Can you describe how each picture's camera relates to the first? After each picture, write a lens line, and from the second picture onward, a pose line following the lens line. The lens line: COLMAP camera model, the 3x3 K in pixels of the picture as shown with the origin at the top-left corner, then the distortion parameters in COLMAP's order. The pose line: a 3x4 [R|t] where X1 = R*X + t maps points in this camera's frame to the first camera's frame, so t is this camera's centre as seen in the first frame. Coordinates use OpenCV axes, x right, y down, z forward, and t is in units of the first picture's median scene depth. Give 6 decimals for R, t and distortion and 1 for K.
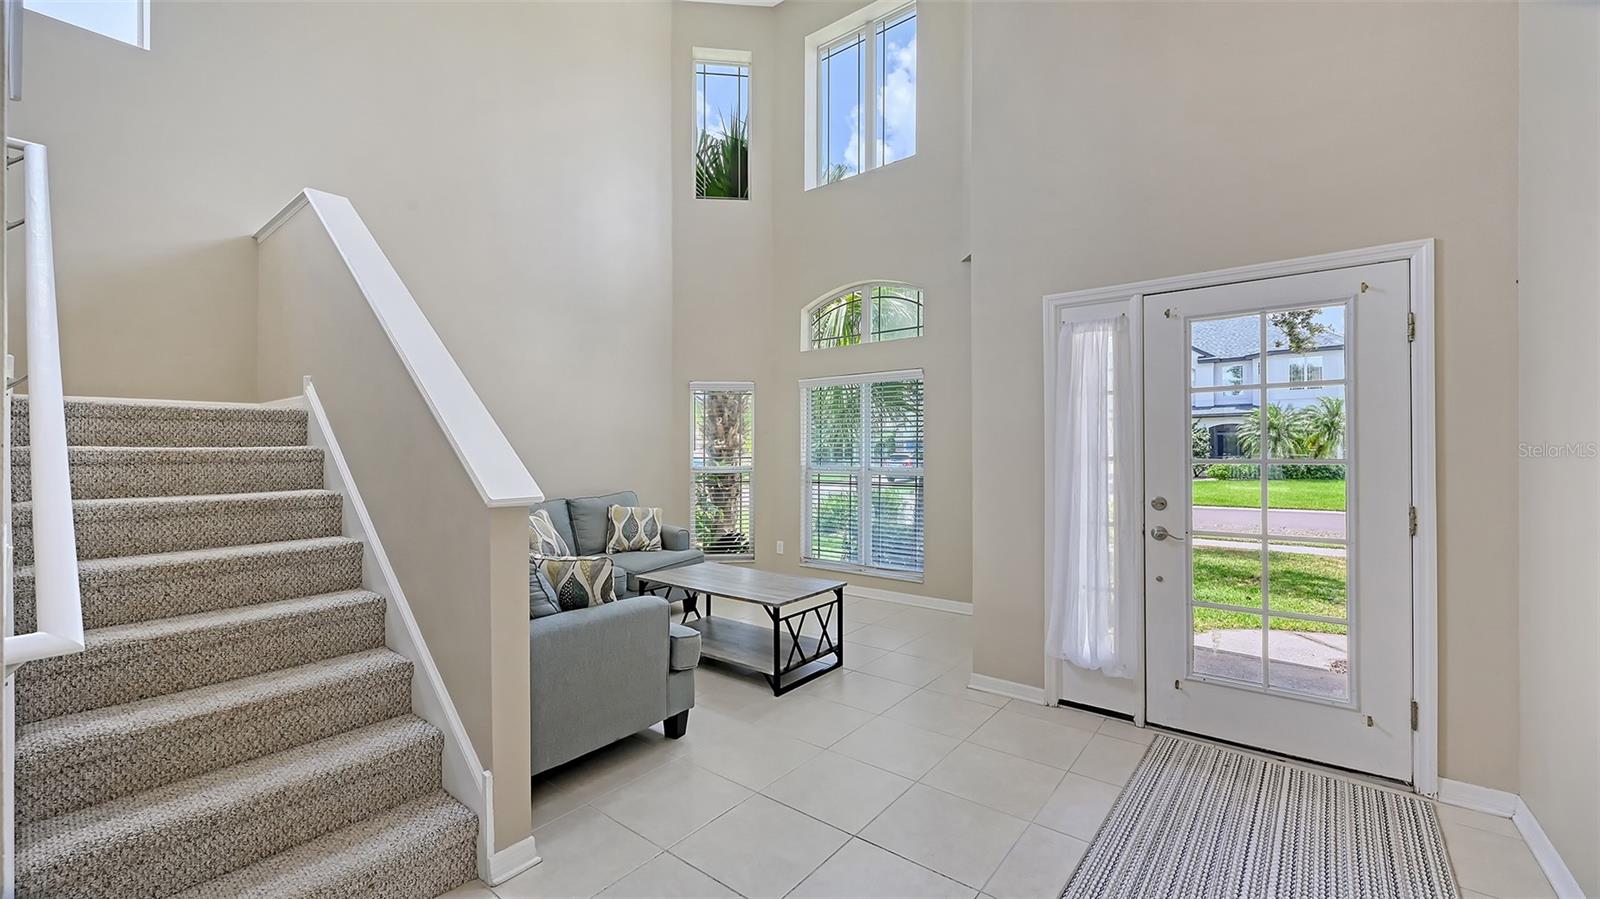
lens RADIAL K [[639.1, 0, 806.1], [0, 639.1, 455.7], [0, 0, 1]] dist [-0.001095, -0.000415]
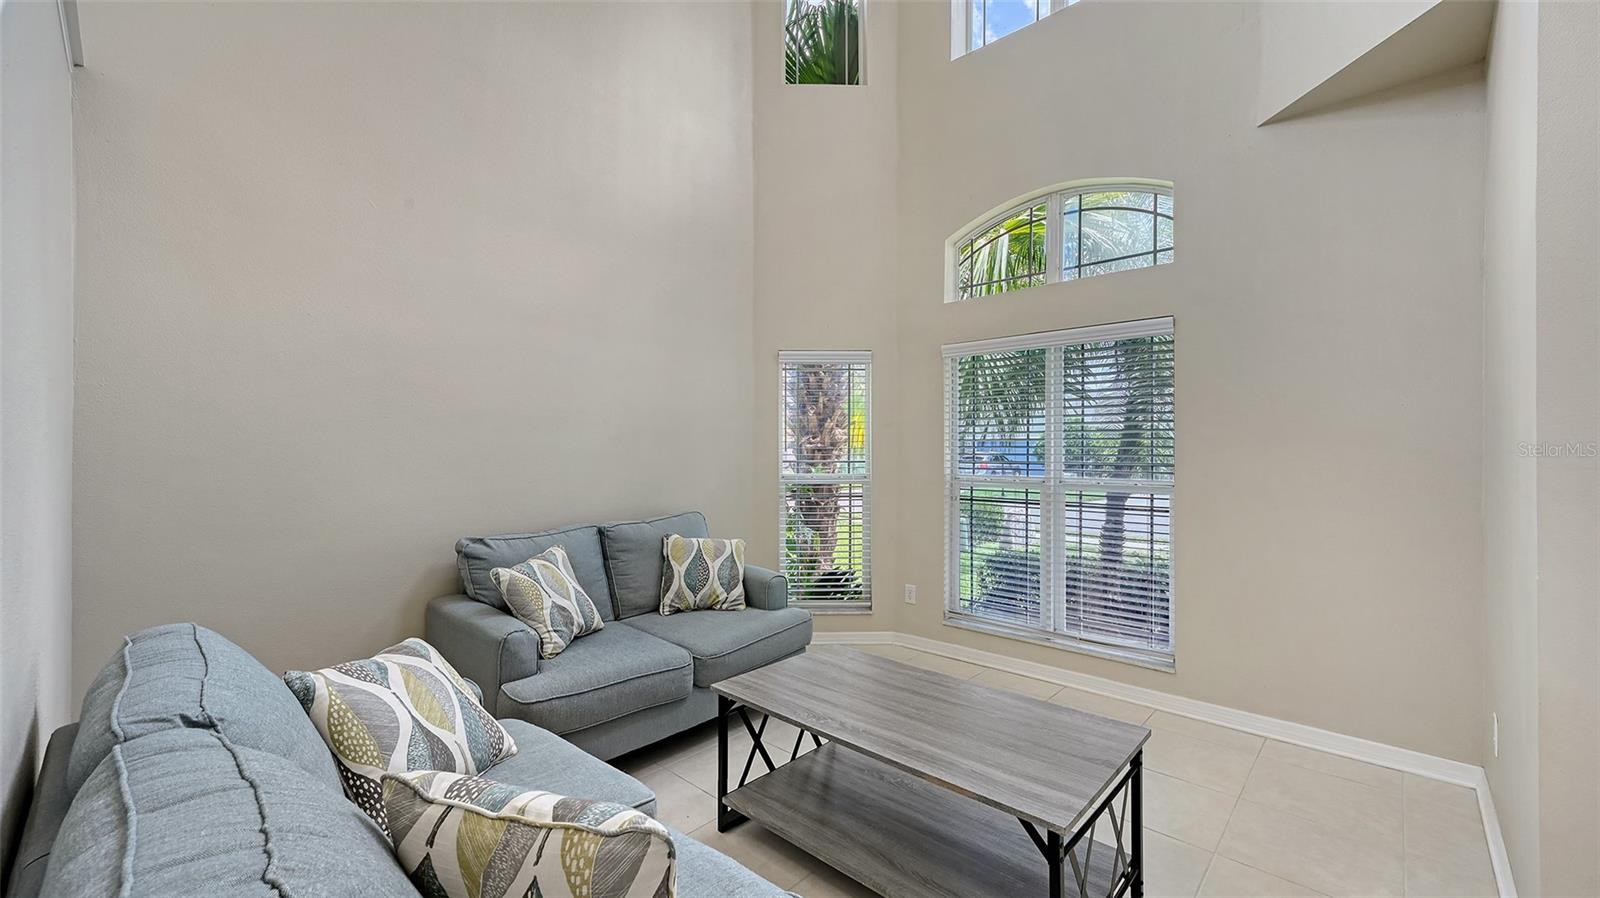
lens RADIAL K [[635.9, 0, 791.9], [0, 635.9, 477.4], [0, 0, 1]] dist [0.000368, -0.000058]
pose [[0.994675, 0.009386, -0.102629, -0.103307], [-0.006094, 0.999458, 0.032343, -0.001786], [0.102877, -0.031546, 0.994194, 0.339000]]
